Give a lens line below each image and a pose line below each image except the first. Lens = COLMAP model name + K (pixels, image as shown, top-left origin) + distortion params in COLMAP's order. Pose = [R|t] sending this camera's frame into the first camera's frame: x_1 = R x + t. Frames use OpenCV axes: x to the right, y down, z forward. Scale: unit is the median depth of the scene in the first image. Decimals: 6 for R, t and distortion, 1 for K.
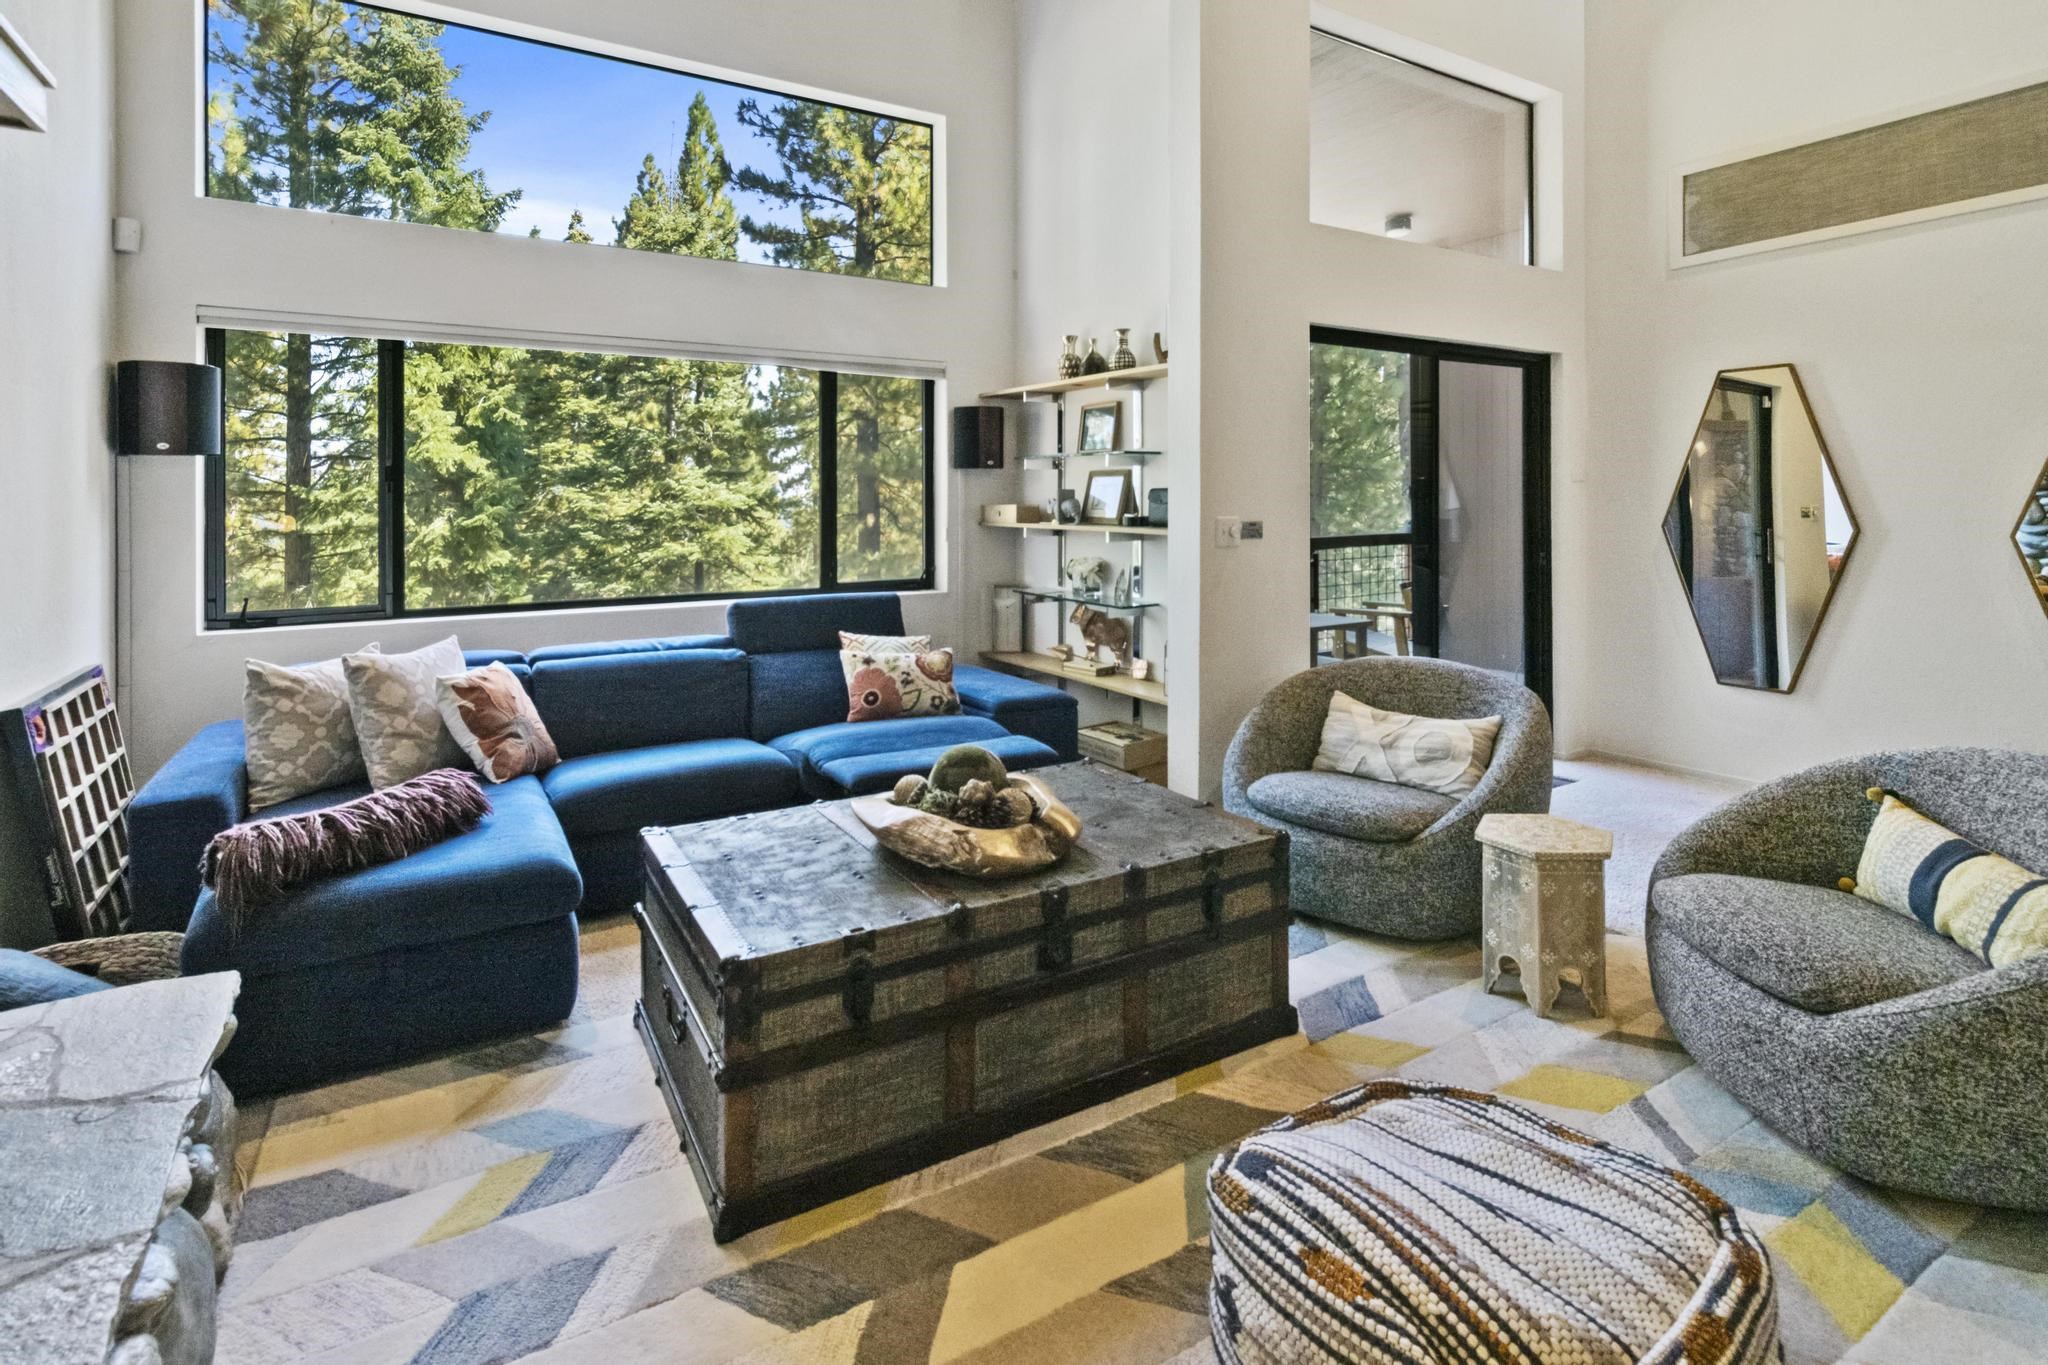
lens RADIAL K [[1009.4, 0, 1045.4], [0, 1009.4, 504.9], [0, 0, 1]] dist [0.000791, -0.000264]
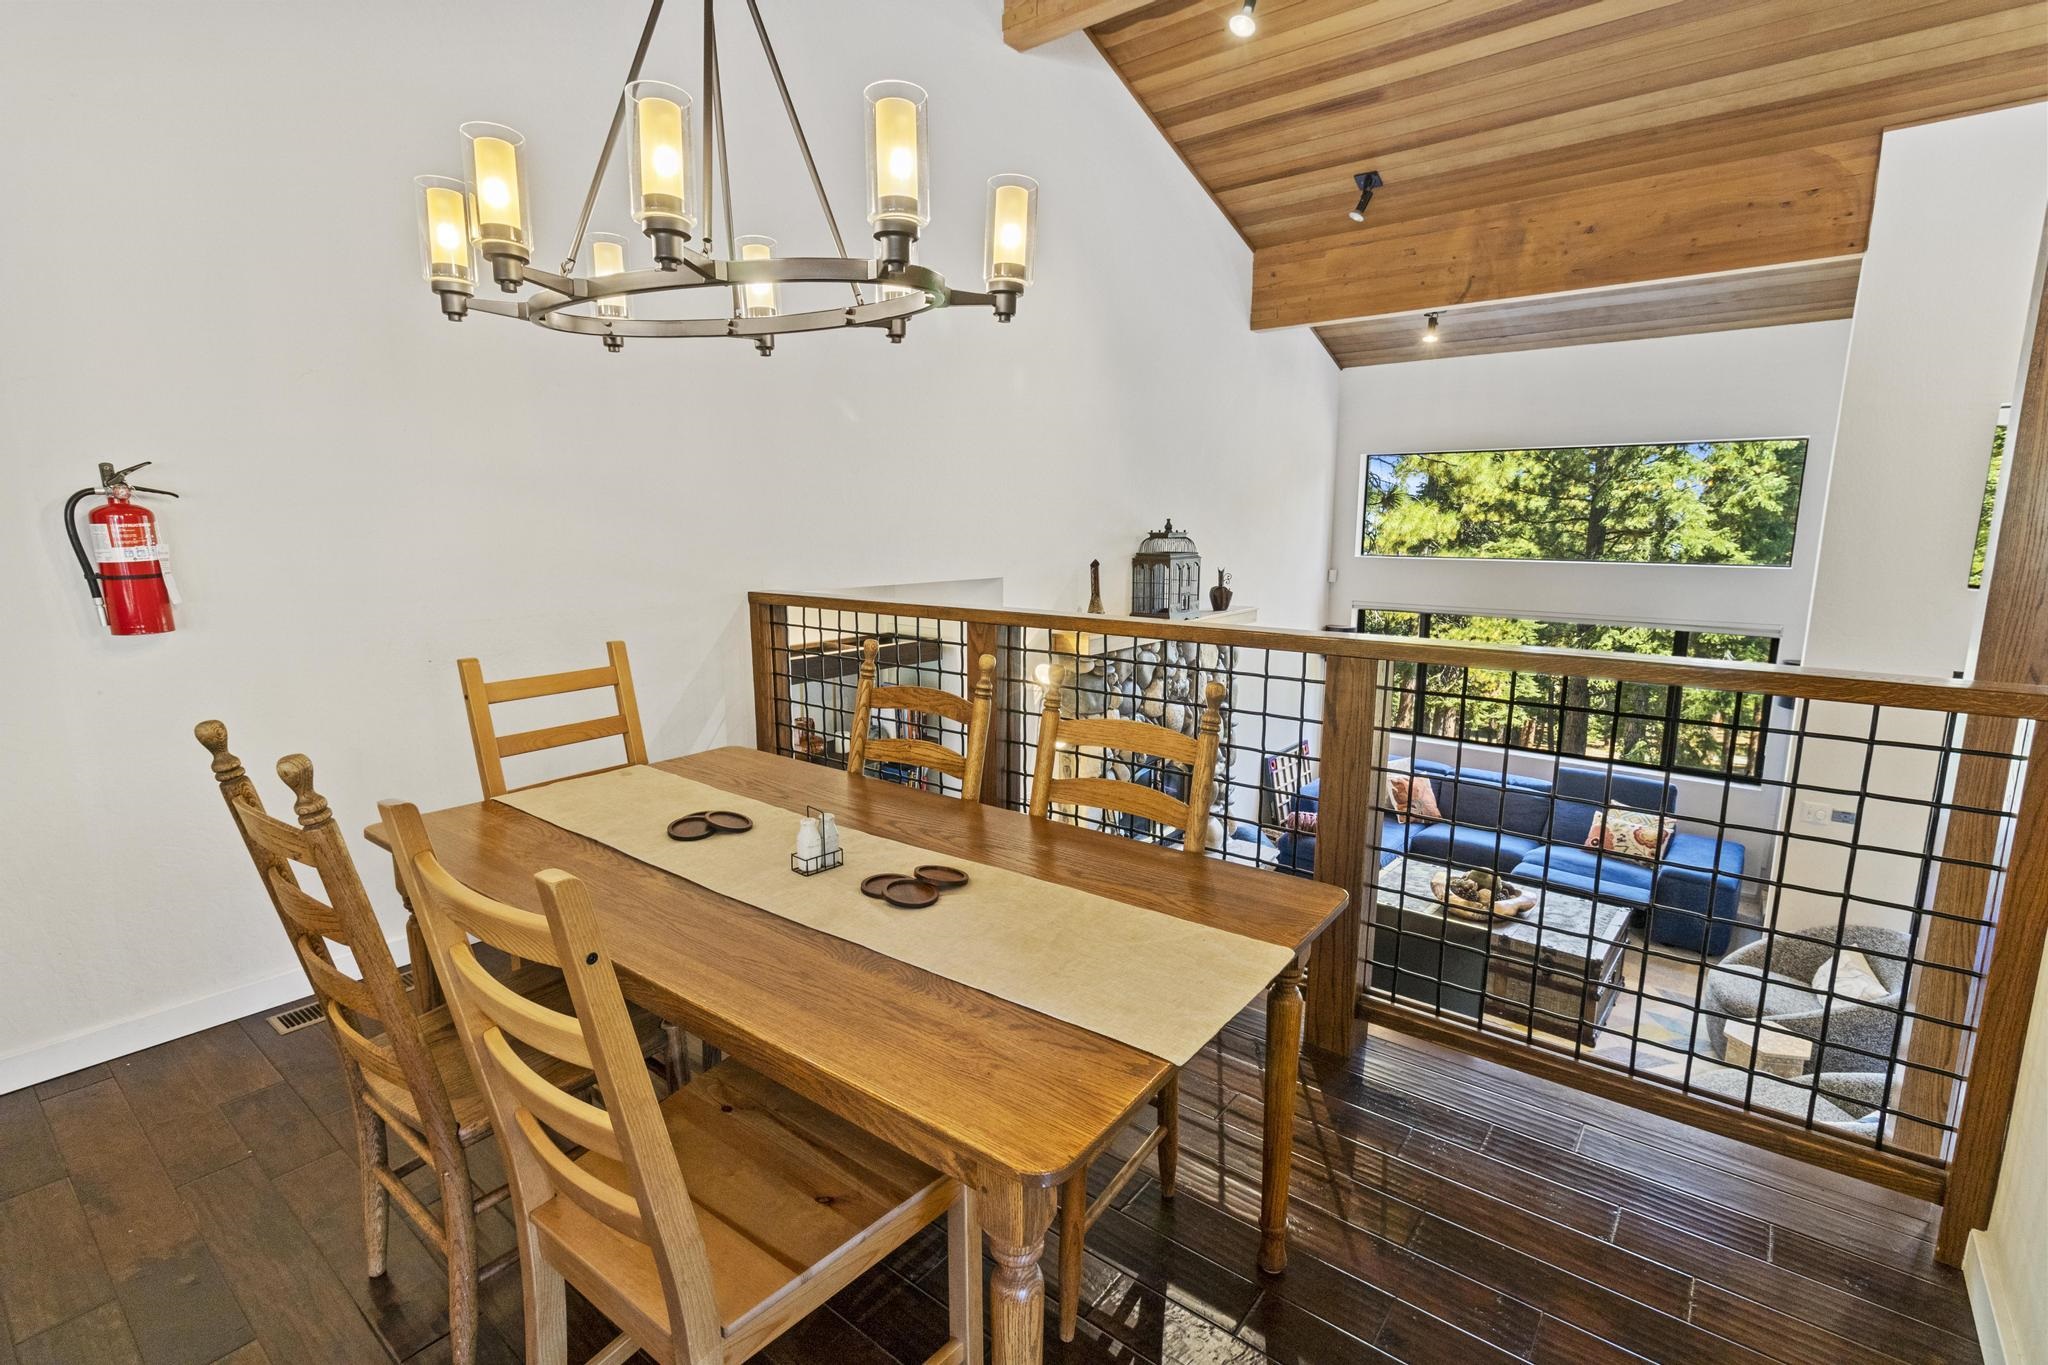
lens RADIAL K [[948.9, 0, 1029.4], [0, 948.9, 679.4], [0, 0, 1]] dist [0.005555, -0.000943]
pose [[0.323816, 0.166913, -0.931281, 0.225144], [-0.005367, 0.984624, 0.174607, -0.083641], [0.946105, -0.051542, 0.319733, -0.103868]]
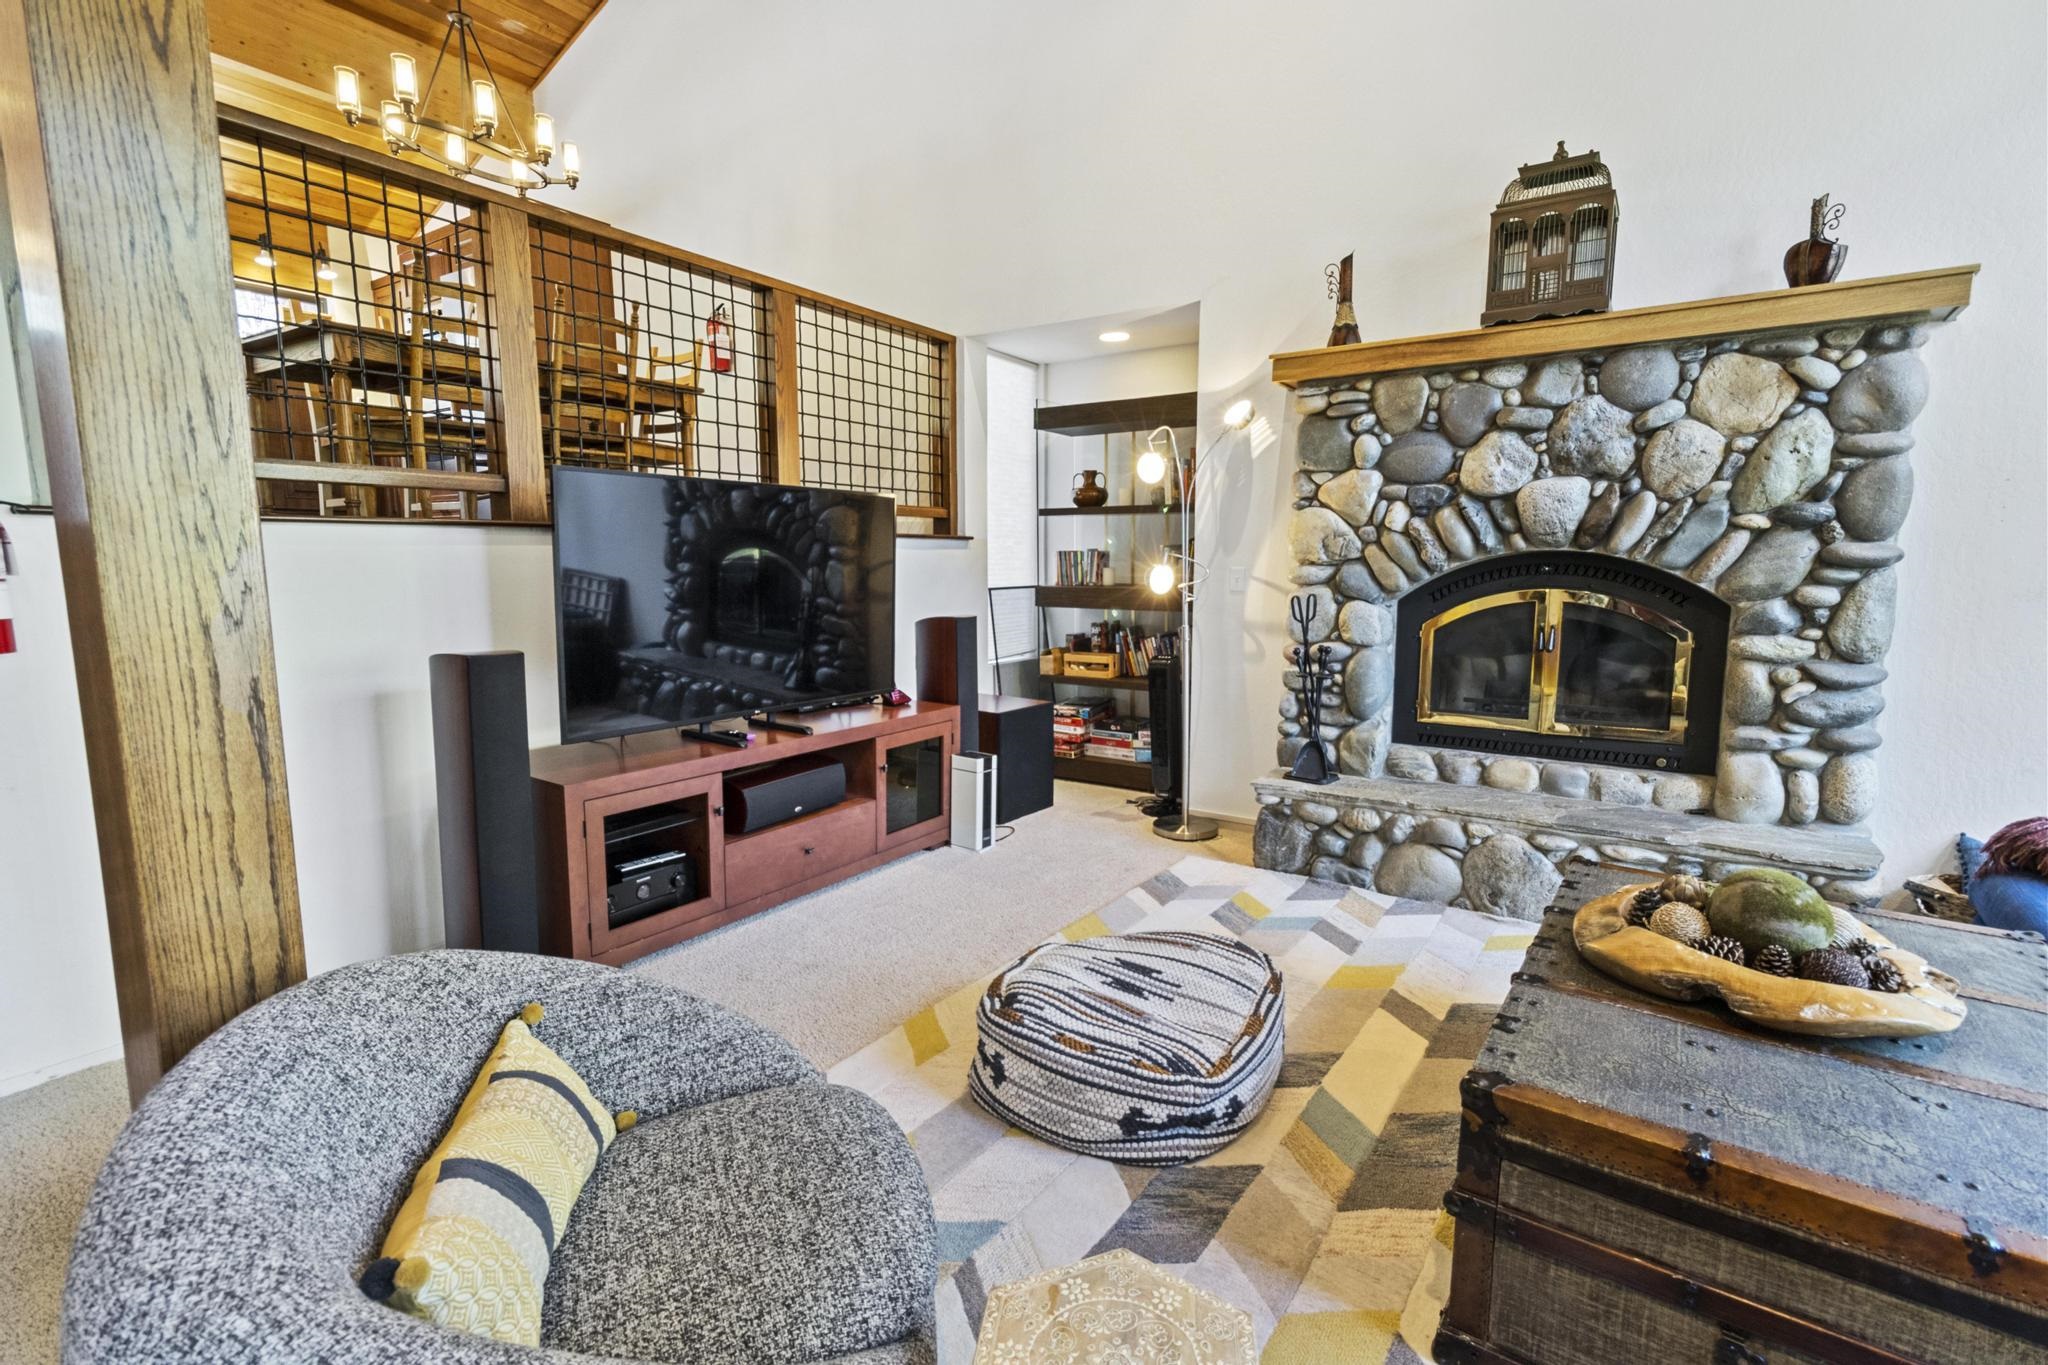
lens RADIAL K [[948.9, 0, 1019.6], [0, 948.9, 678.0], [0, 0, 1]] dist [0.005555, -0.000943]
pose [[-0.923531, 0.056905, -0.379278, 0.099251], [0.006918, 0.991242, 0.131877, -0.000938], [0.383461, 0.119168, -0.915837, 0.197286]]
